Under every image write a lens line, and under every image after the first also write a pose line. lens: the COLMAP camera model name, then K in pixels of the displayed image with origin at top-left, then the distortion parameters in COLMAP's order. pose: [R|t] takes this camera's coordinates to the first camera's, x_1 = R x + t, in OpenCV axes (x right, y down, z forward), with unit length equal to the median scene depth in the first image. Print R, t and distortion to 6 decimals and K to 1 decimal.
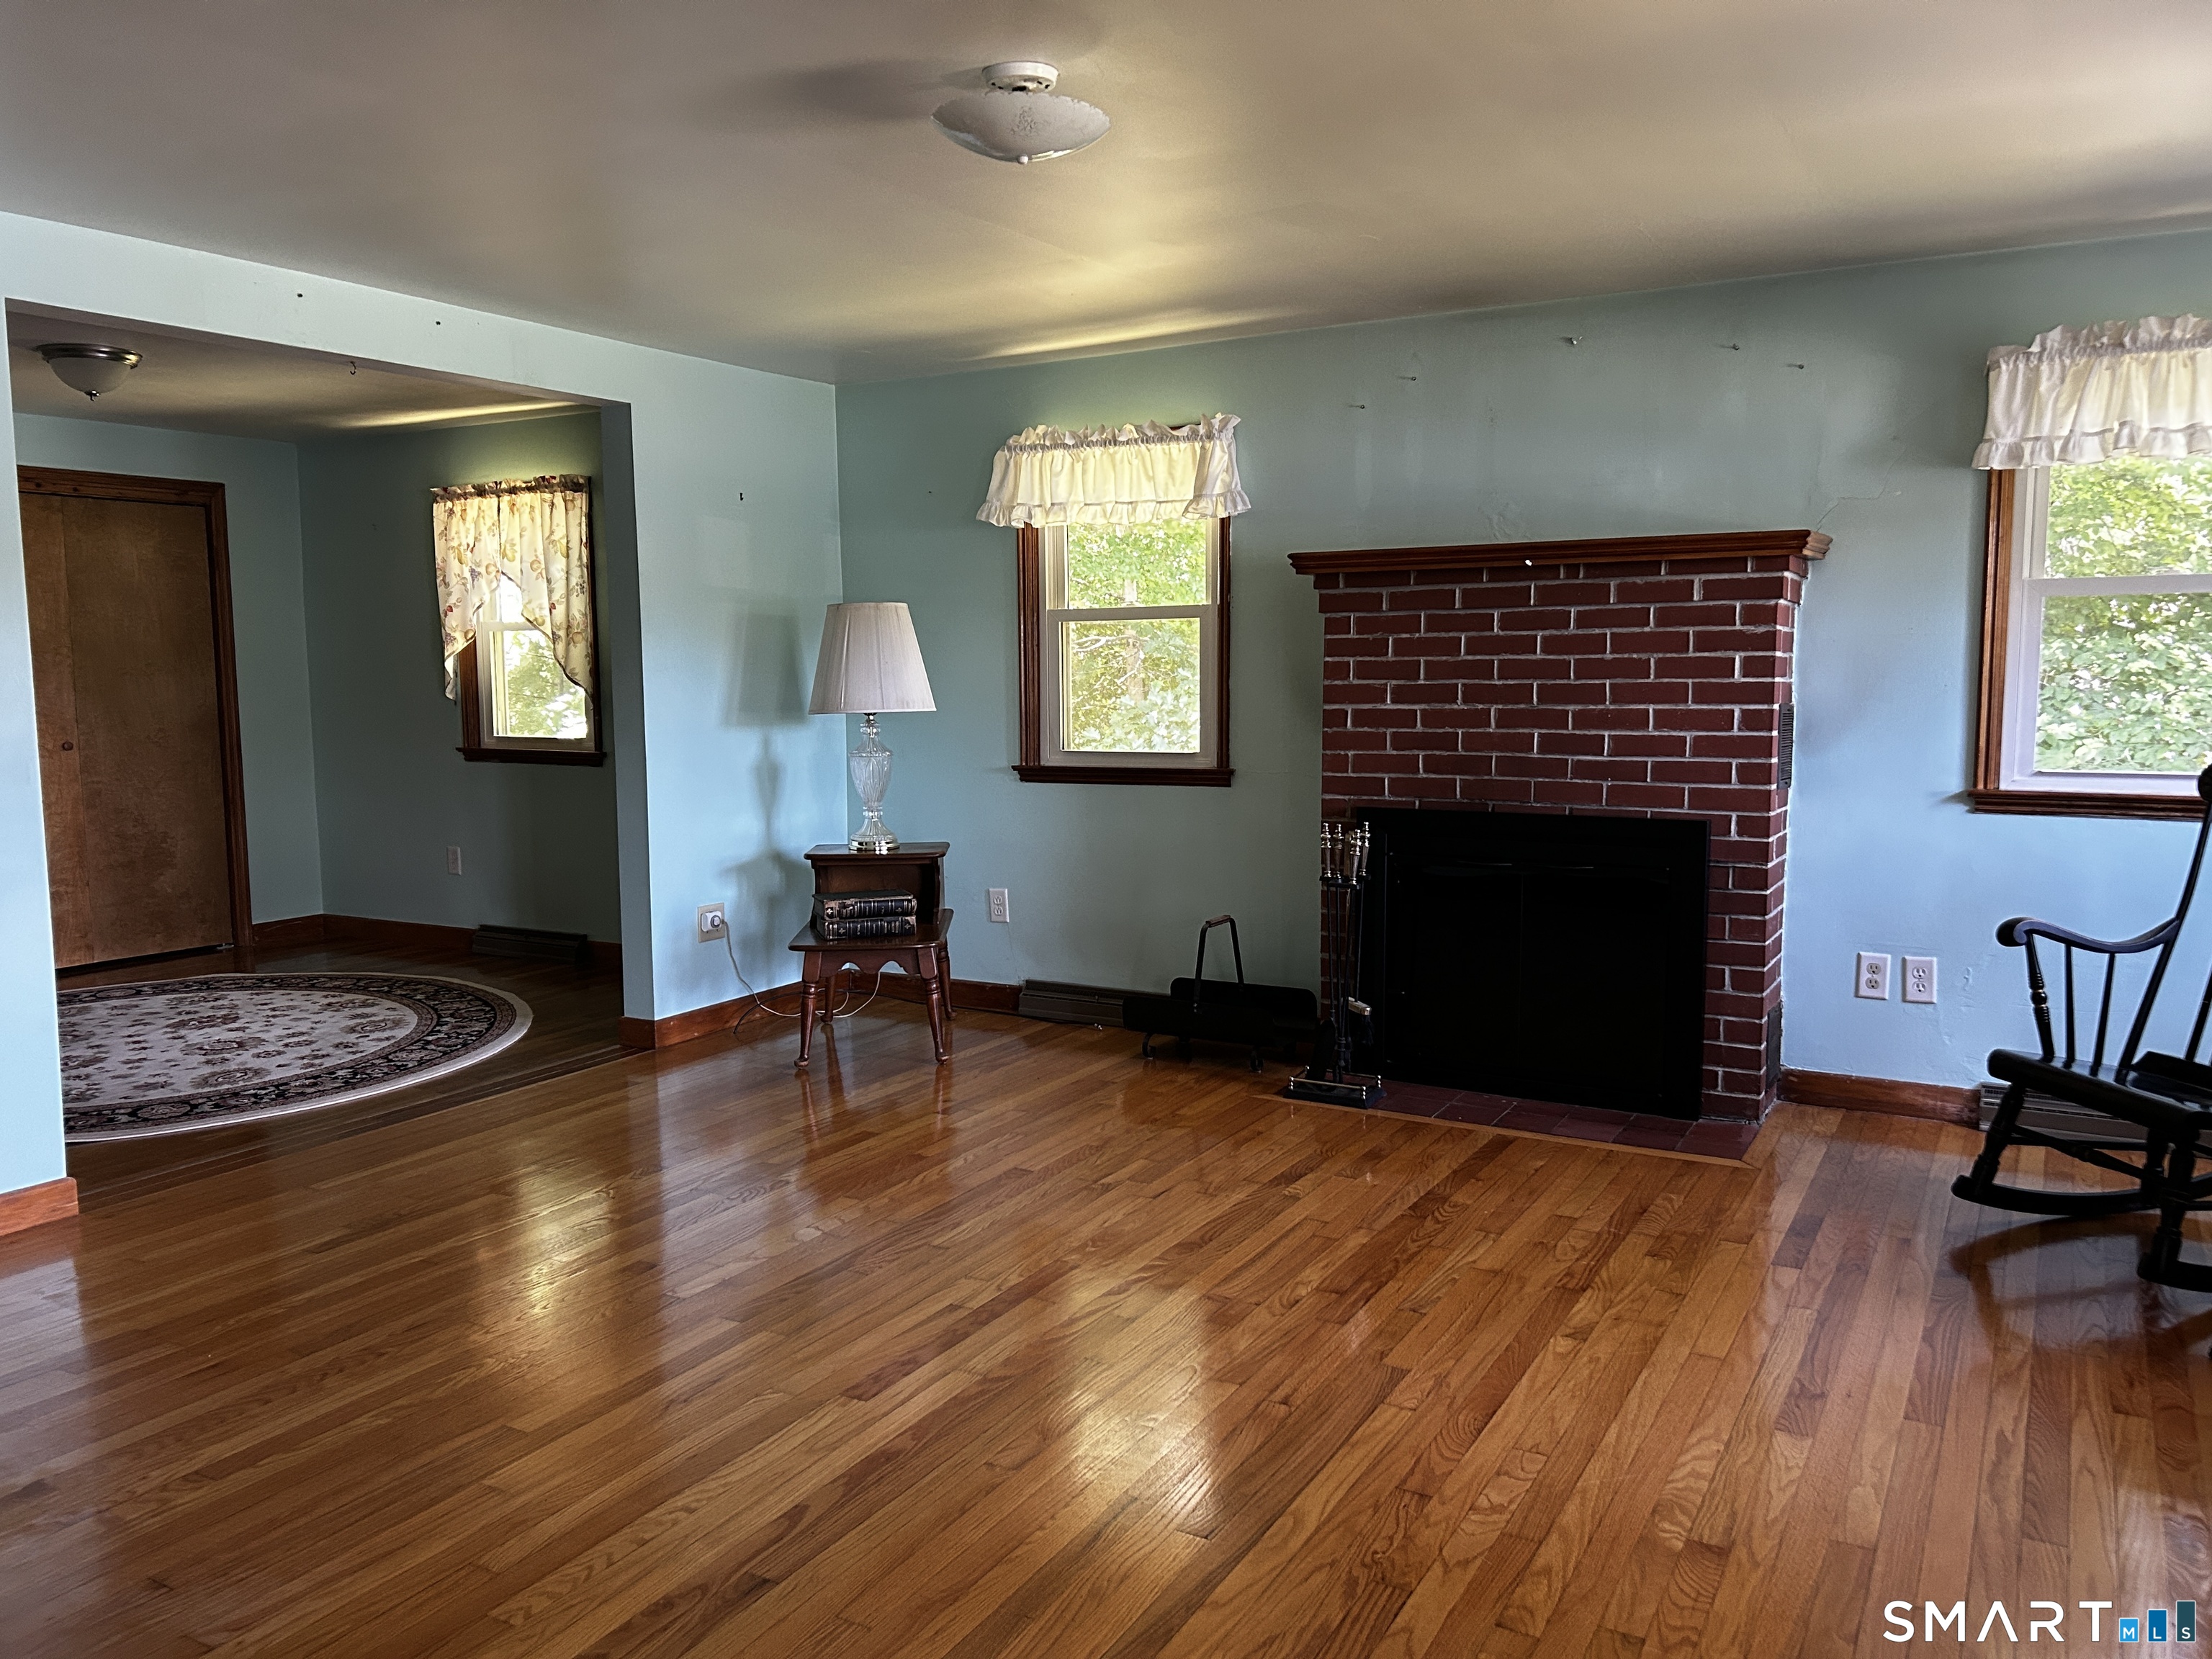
lens RADIAL K [[1682.2, 0, 1107.0], [0, 1682.2, 838.7], [0, 0, 1]] dist [0.071151, -0.085044]
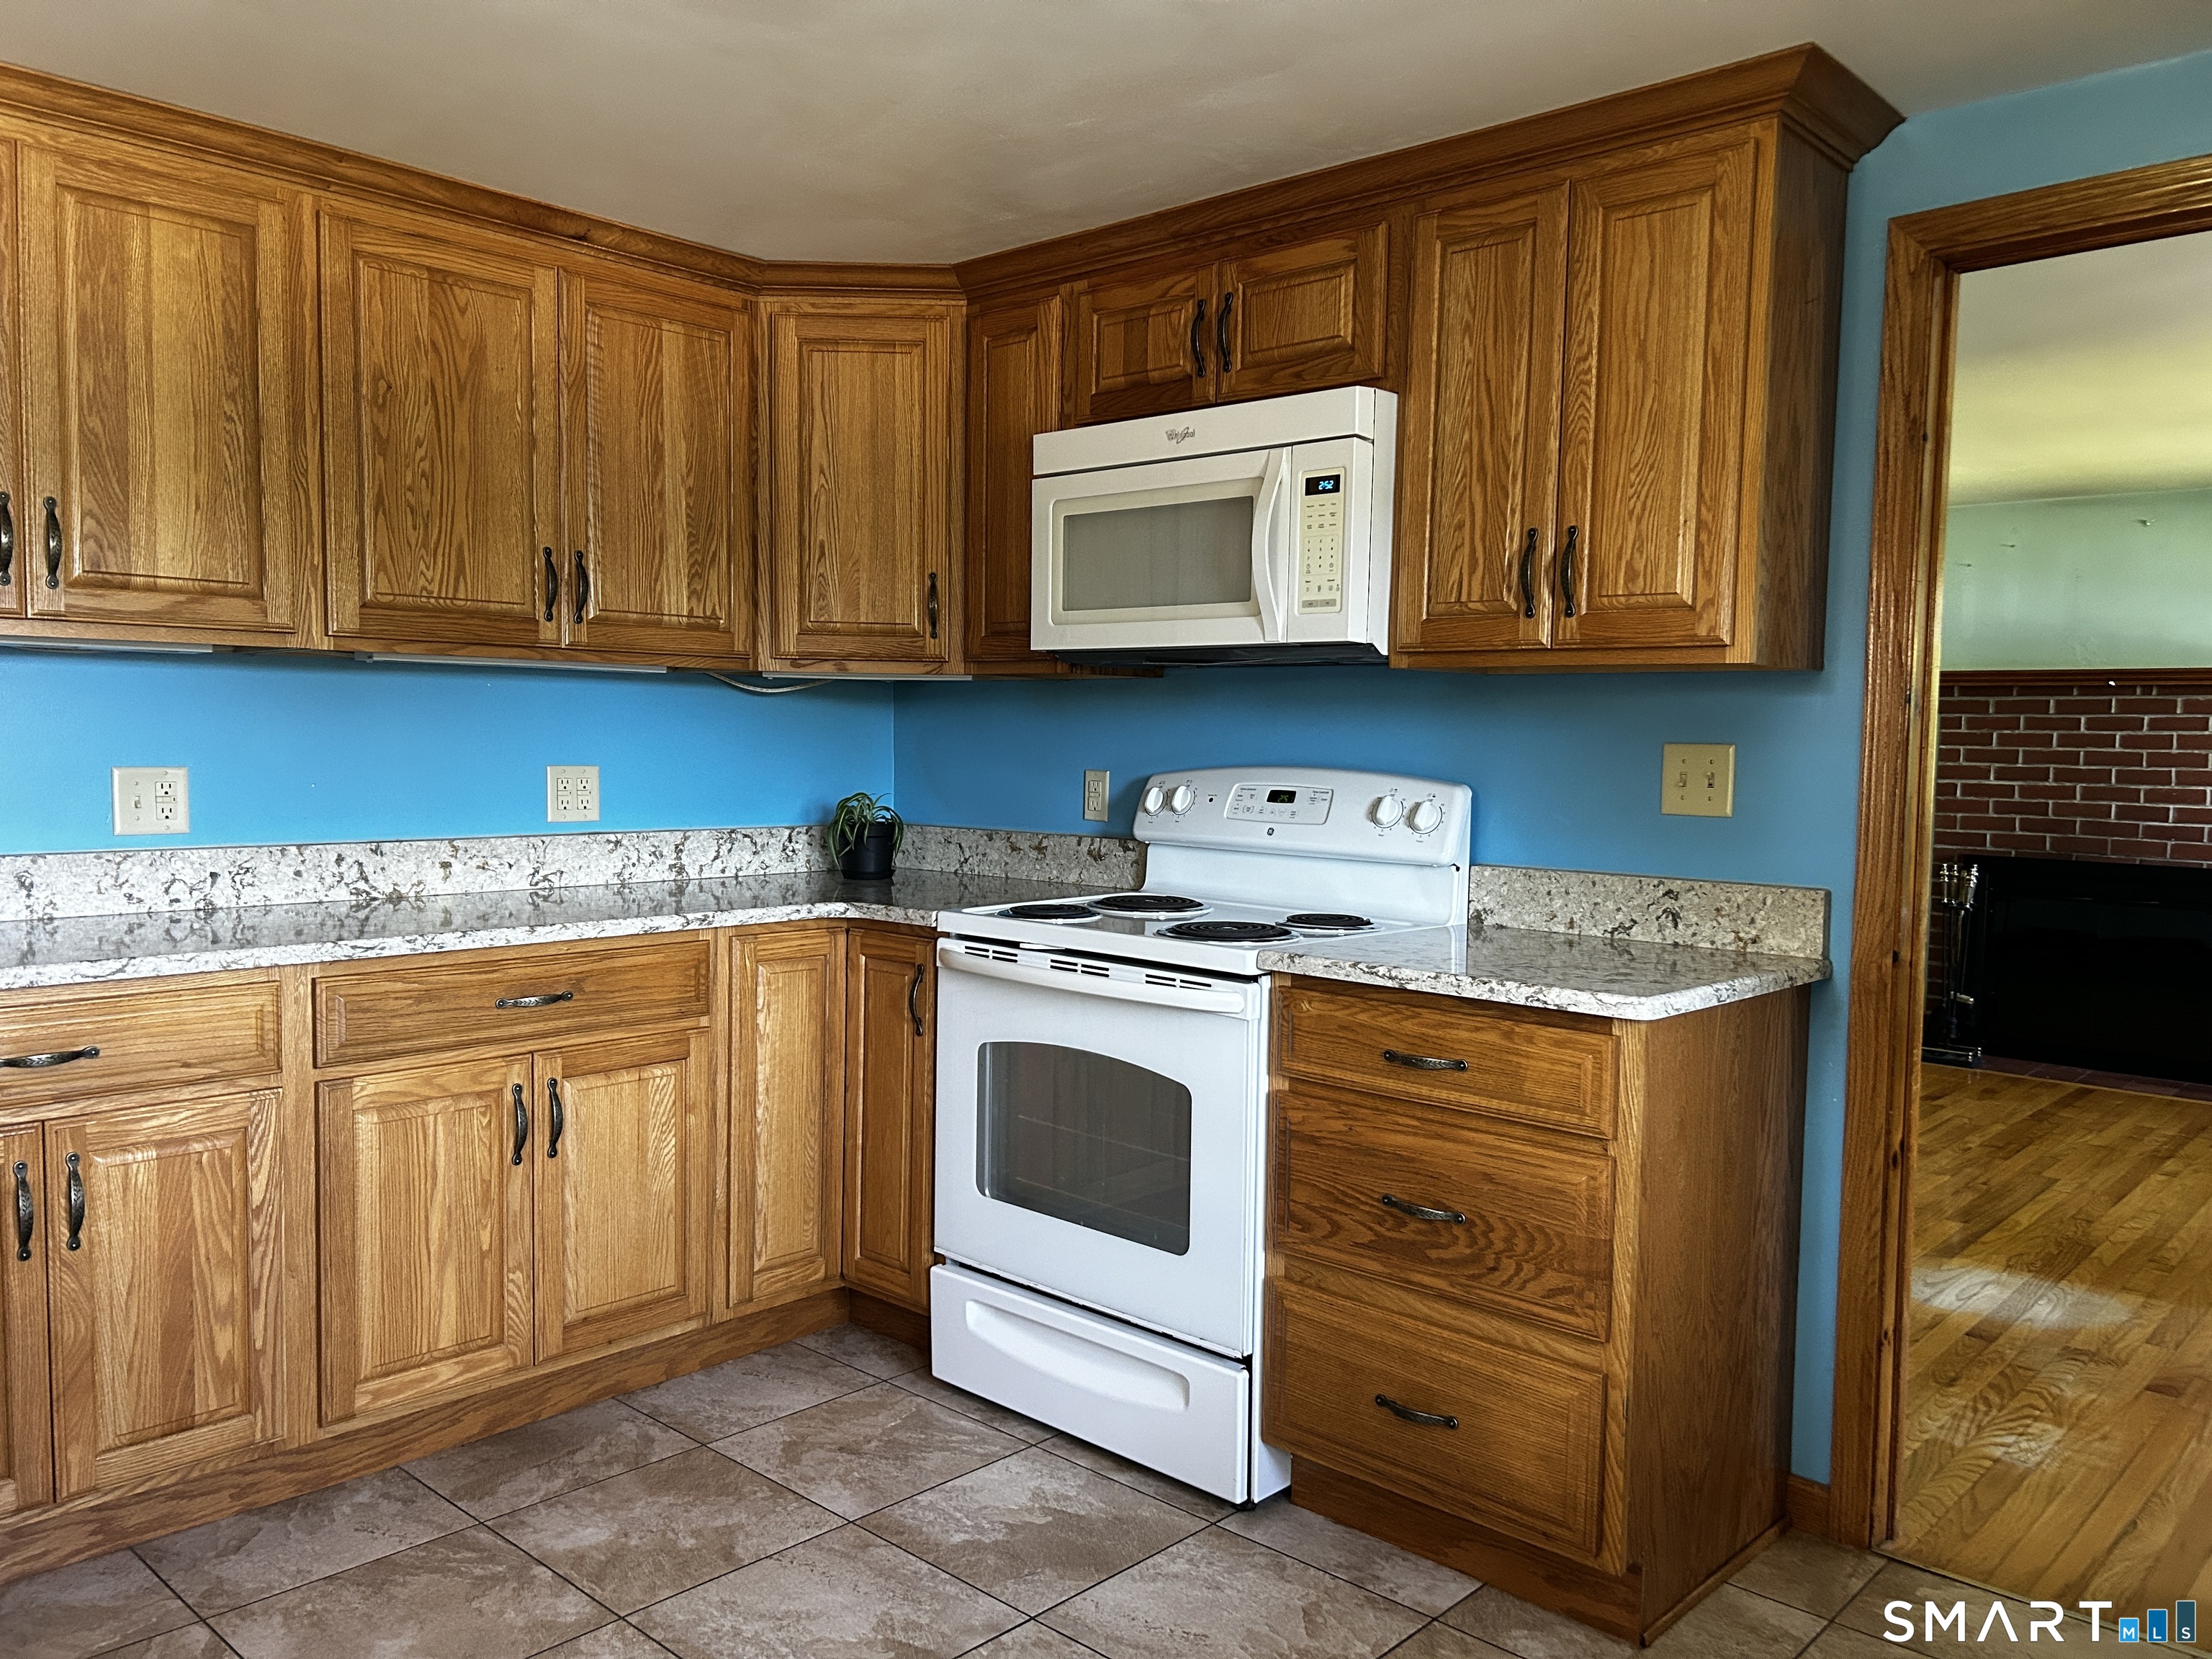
lens RADIAL K [[1682.2, 0, 1107.0], [0, 1682.2, 838.7], [0, 0, 1]] dist [0.071151, -0.085044]
pose [[0.974662, 0.039171, -0.220226, -0.244810], [-0.048354, 0.998165, -0.036460, 0.056964], [0.218394, 0.046185, 0.974767, -0.550229]]
